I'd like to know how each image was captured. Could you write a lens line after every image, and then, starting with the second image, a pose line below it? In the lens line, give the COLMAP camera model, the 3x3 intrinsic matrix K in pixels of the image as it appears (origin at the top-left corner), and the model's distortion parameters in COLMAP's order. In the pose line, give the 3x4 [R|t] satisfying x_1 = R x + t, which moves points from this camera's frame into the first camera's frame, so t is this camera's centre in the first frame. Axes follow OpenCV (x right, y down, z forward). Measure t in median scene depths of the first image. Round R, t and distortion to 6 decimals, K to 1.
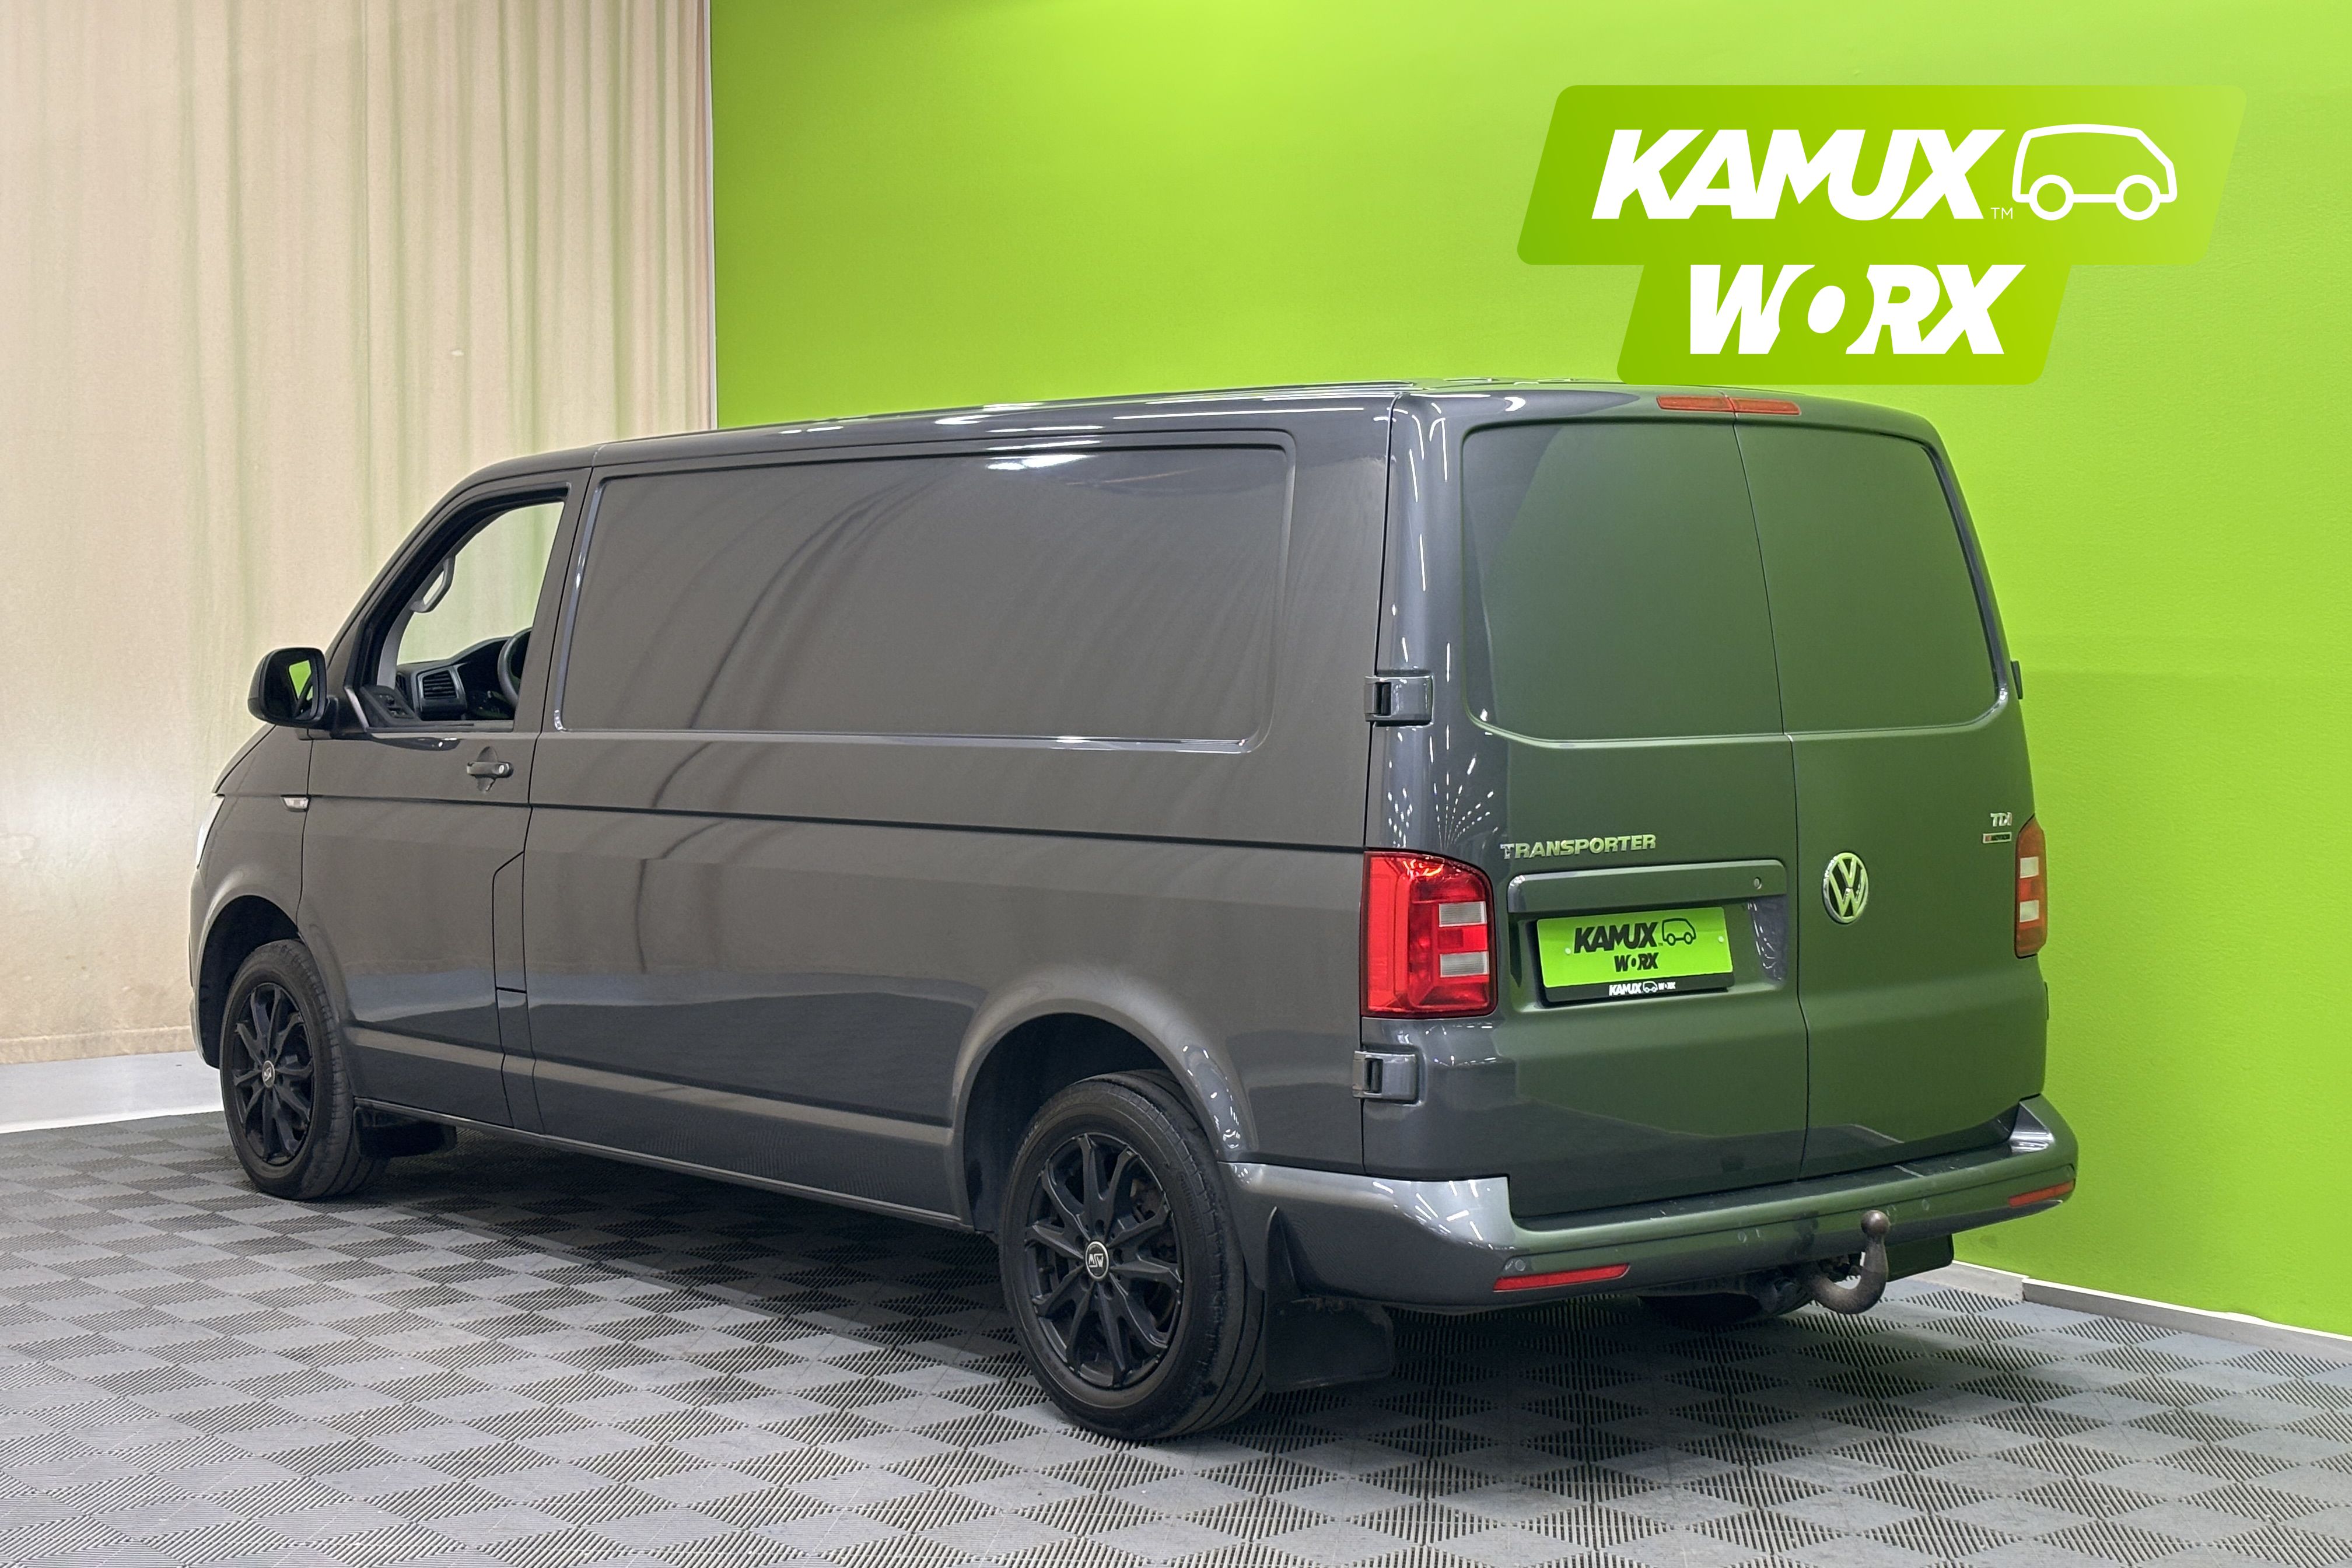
lens RADIAL K [[3712.6, 0, 1153.8], [0, 3712.6, 801.8], [0, 0, 1]] dist [0.094668, 0.000000]
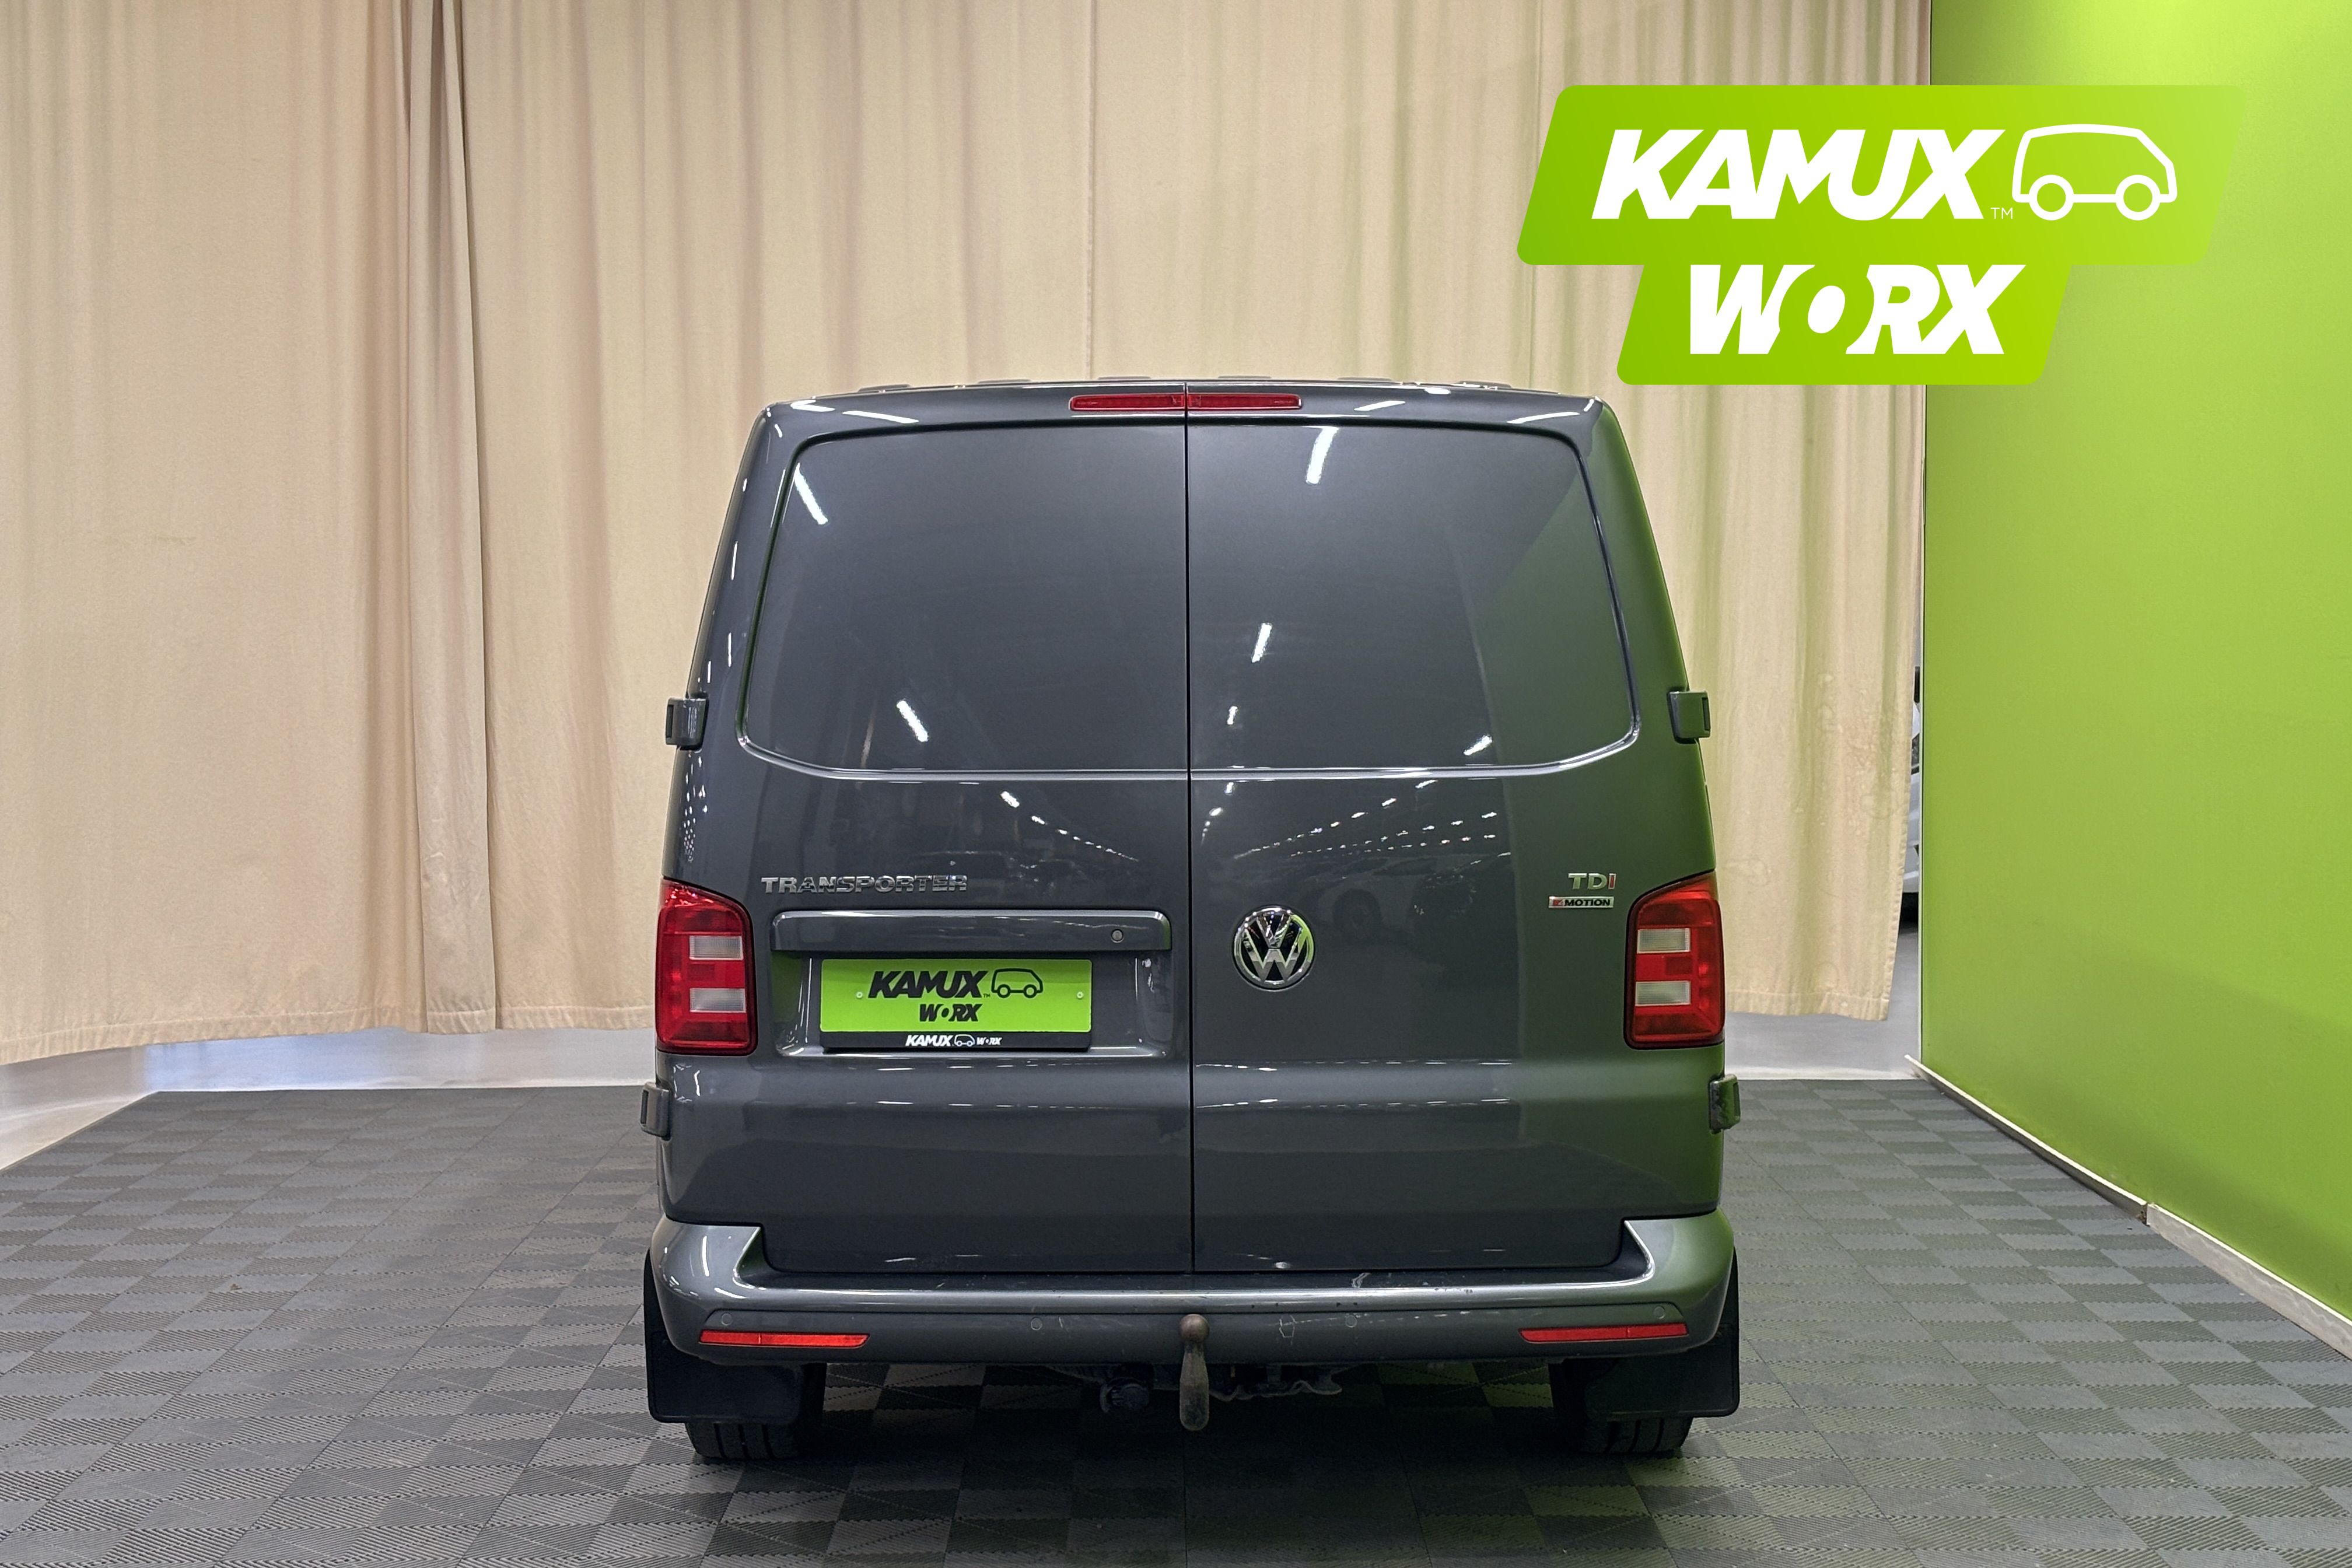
lens RADIAL K [[3712.6, 0, 1192.7], [0, 3712.6, 778.1], [0, 0, 1]] dist [0.094668, 0.000000]
pose [[0.764325, 0.028065, -0.644220, 0.766077], [-0.030869, 0.999499, 0.006918, -0.023180], [0.644092, 0.014599, 0.764809, 0.332507]]
